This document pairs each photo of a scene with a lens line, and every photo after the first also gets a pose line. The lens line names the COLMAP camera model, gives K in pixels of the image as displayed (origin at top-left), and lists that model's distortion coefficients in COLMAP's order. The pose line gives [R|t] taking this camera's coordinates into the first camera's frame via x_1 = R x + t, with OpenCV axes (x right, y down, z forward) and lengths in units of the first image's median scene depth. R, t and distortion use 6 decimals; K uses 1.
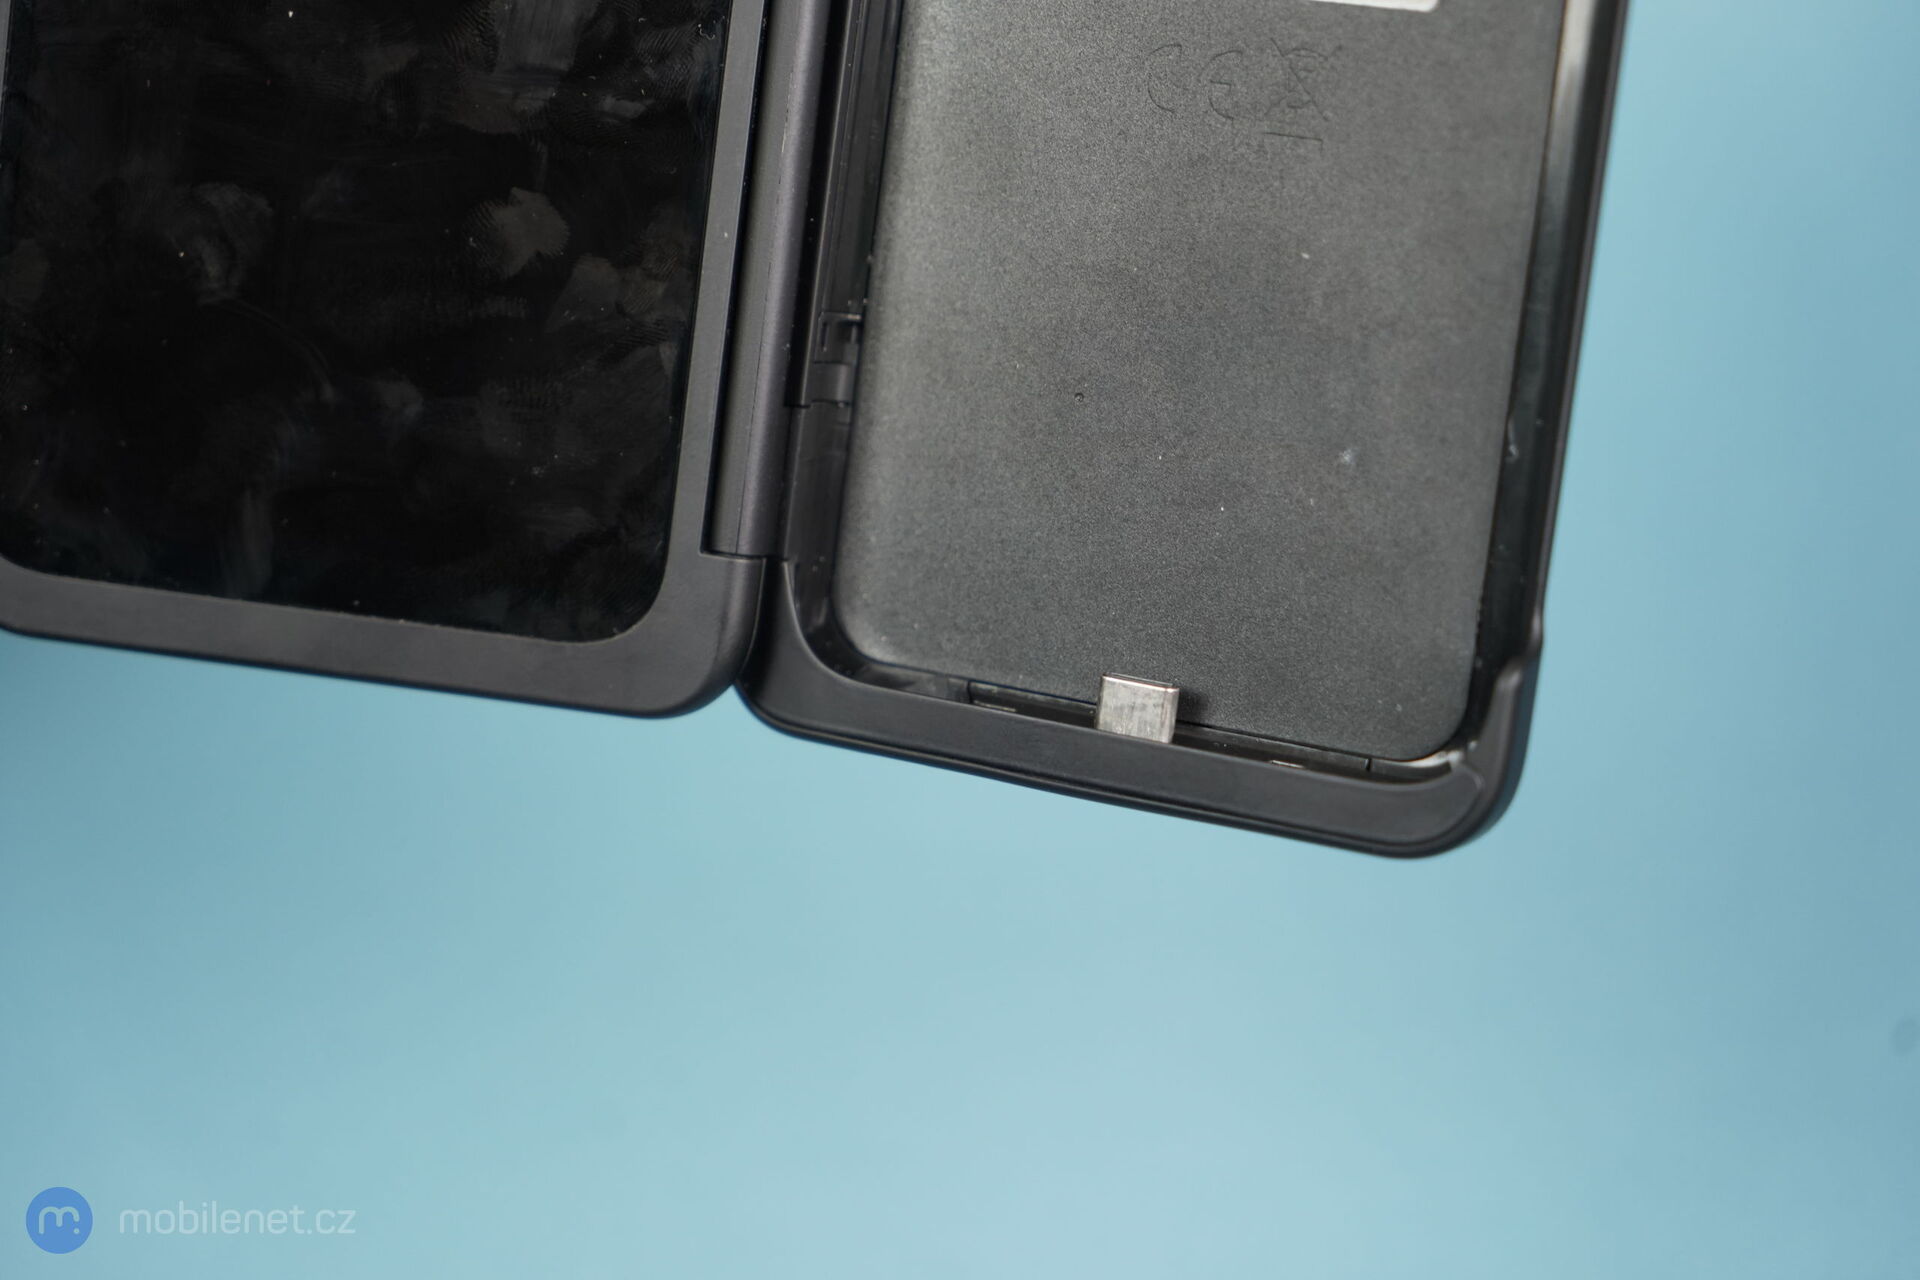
lens RADIAL K [[3882.5, 0, 960.0], [0, 3882.5, 640.0], [0, 0, 1]] dist [-0.063526, -0.229037]
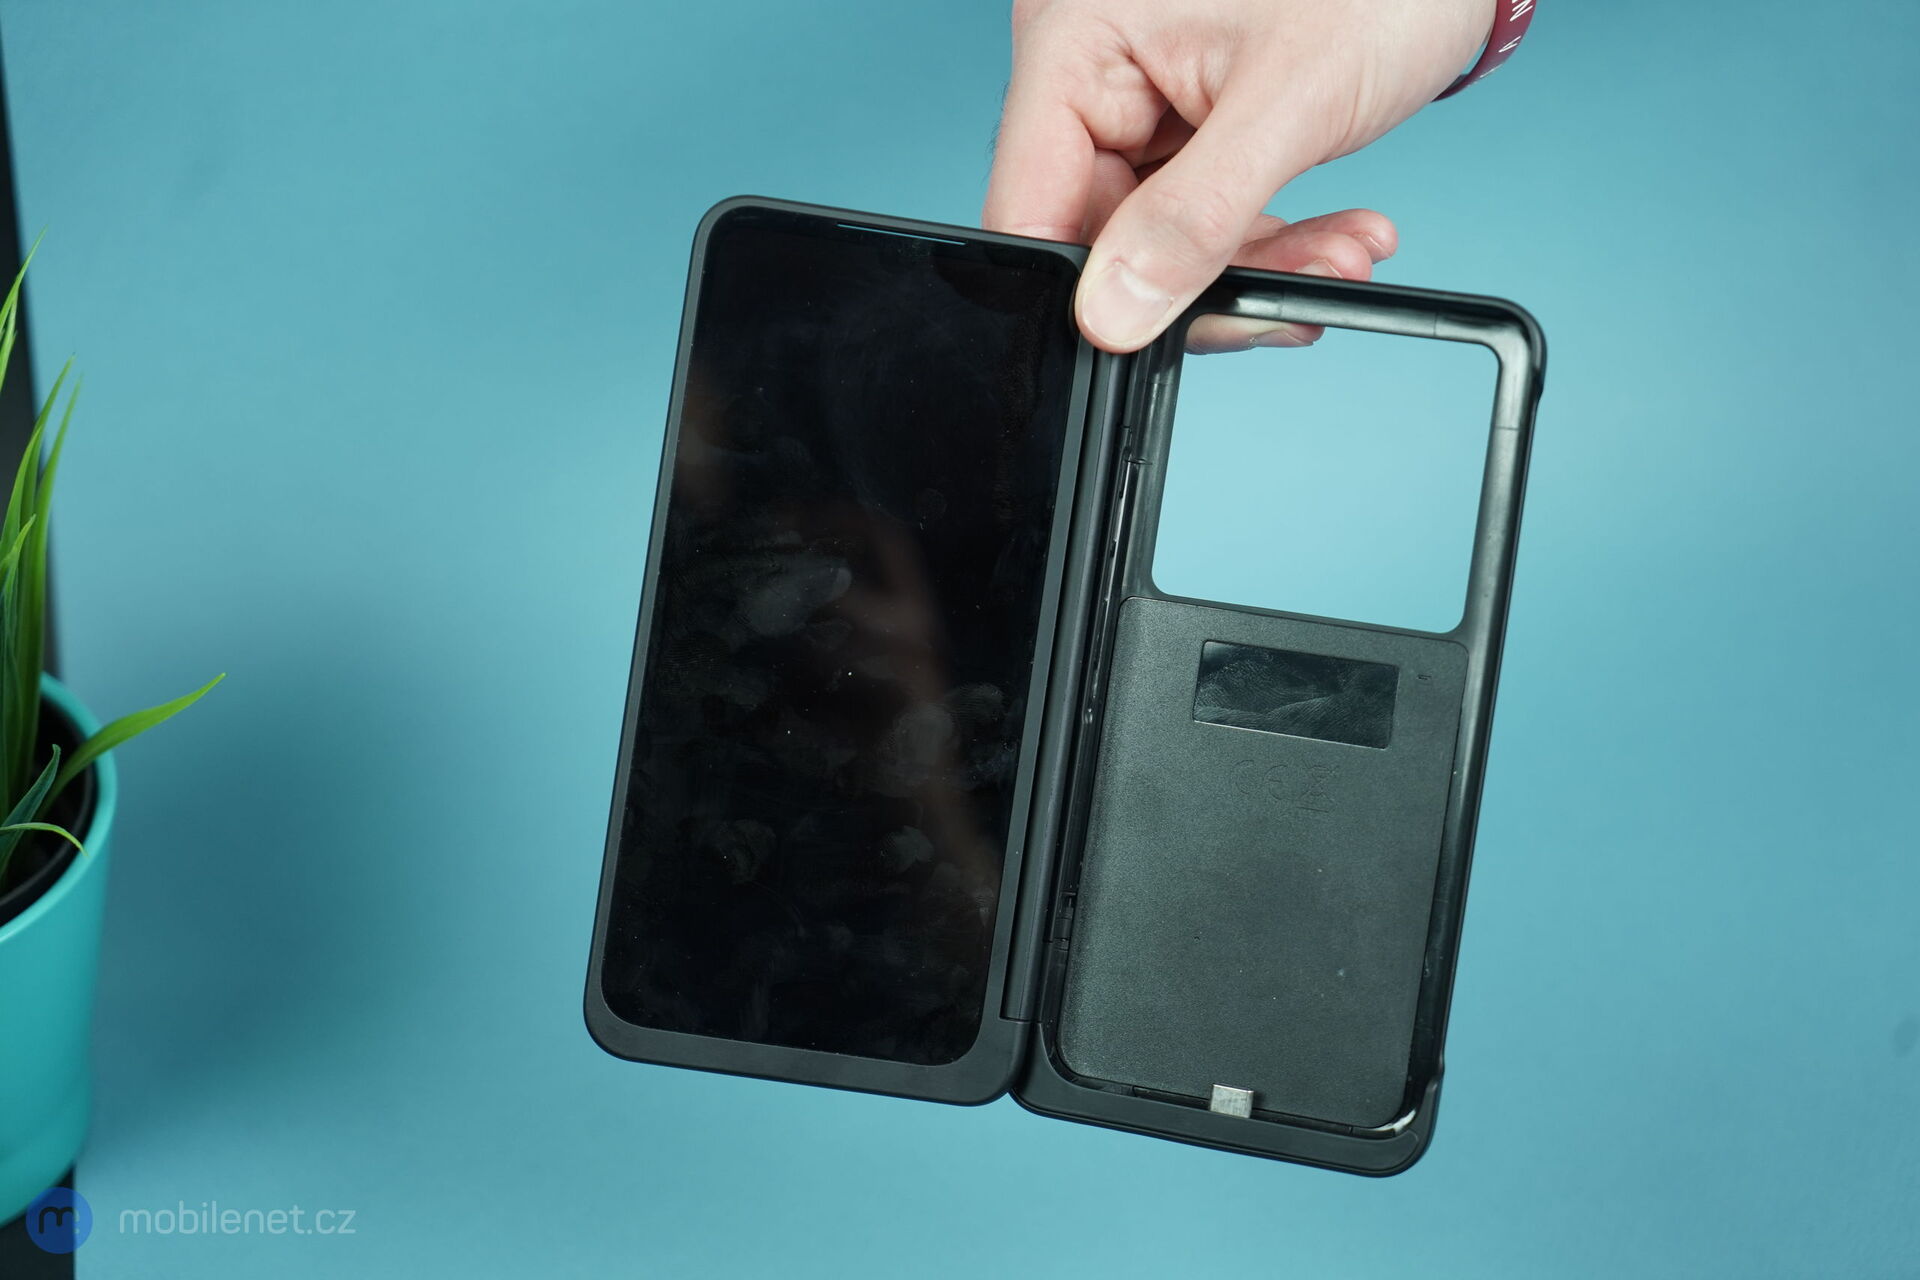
lens RADIAL K [[3882.5, 0, 960.0], [0, 3882.5, 640.0], [0, 0, 1]] dist [-0.063526, -0.229037]
pose [[0.982914, 0.021473, 0.182807, -0.438135], [-0.004969, 0.995906, -0.090260, -0.035527], [-0.183997, 0.087809, 0.978997, -0.876884]]
